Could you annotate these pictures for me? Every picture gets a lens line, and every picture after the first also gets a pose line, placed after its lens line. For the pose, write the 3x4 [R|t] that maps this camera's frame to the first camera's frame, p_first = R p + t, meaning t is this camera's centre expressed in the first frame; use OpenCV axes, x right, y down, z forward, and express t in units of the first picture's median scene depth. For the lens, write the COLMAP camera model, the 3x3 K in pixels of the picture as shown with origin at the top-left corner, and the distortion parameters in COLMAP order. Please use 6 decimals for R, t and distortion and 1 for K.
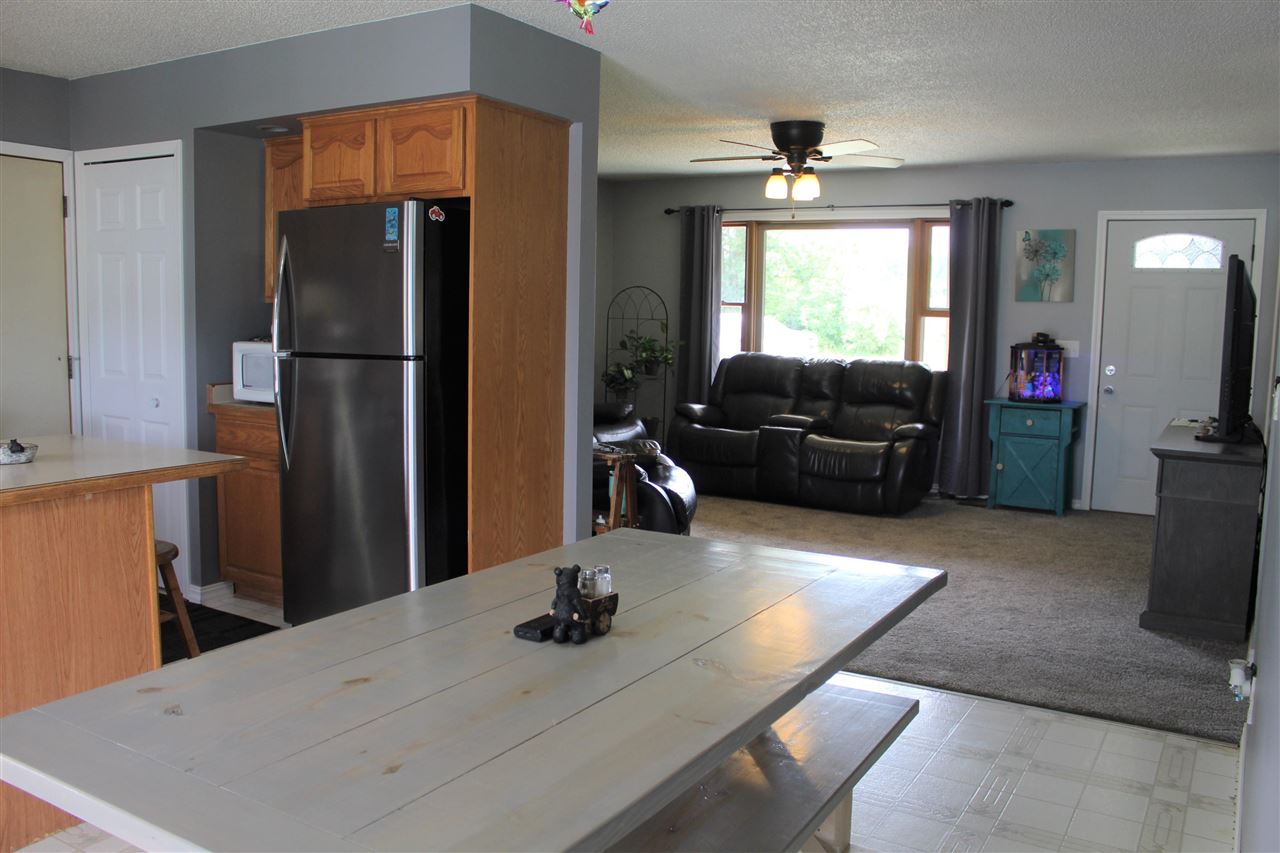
lens RADIAL K [[1072.9, 0, 640.0], [0, 1072.9, 426.5], [0, 0, 1]] dist [-0.173102, 0.139046]
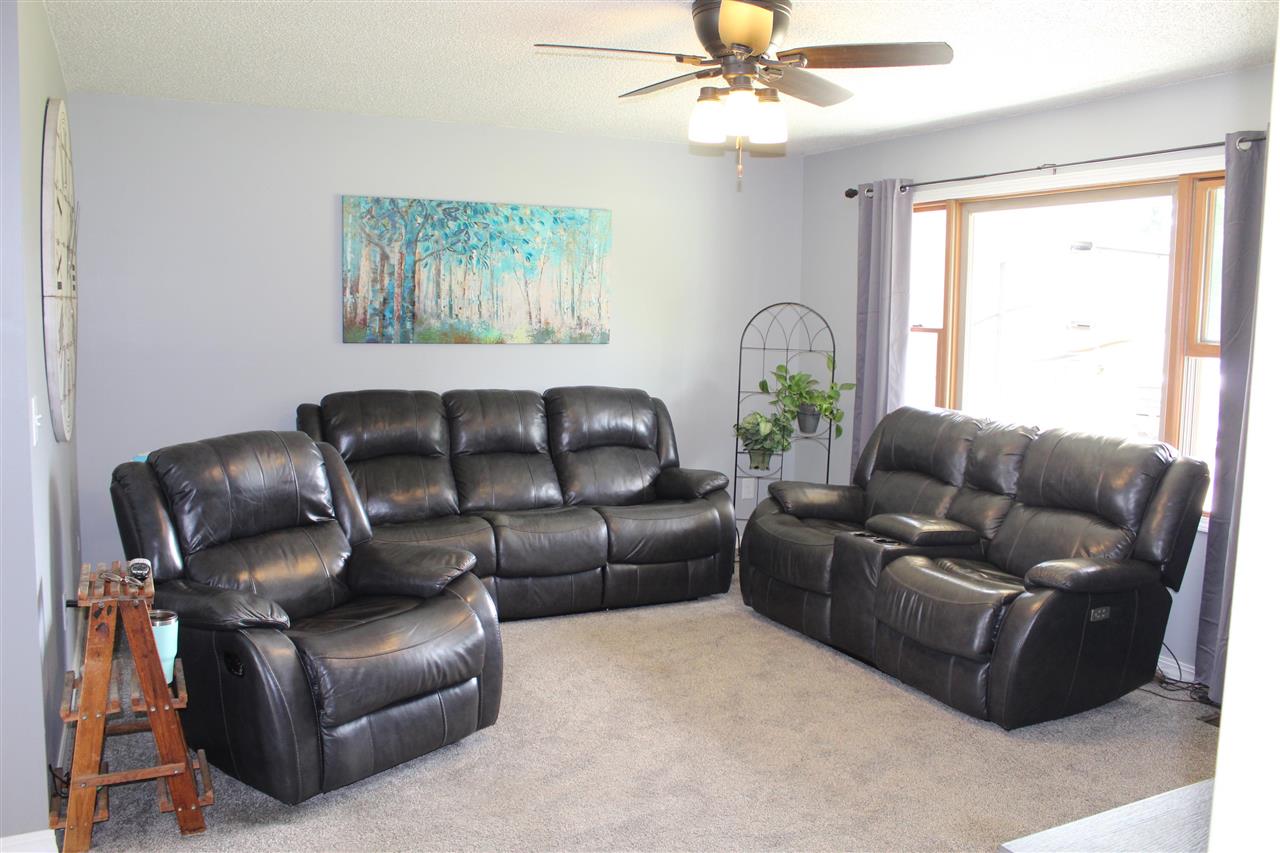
lens RADIAL K [[1072.9, 0, 640.0], [0, 1072.9, 426.5], [0, 0, 1]] dist [-0.173102, 0.139046]
pose [[0.844374, 0.055705, -0.532851, 0.289561], [-0.066524, 0.997784, -0.001106, -0.044671], [0.531608, 0.036381, 0.846209, 0.372293]]
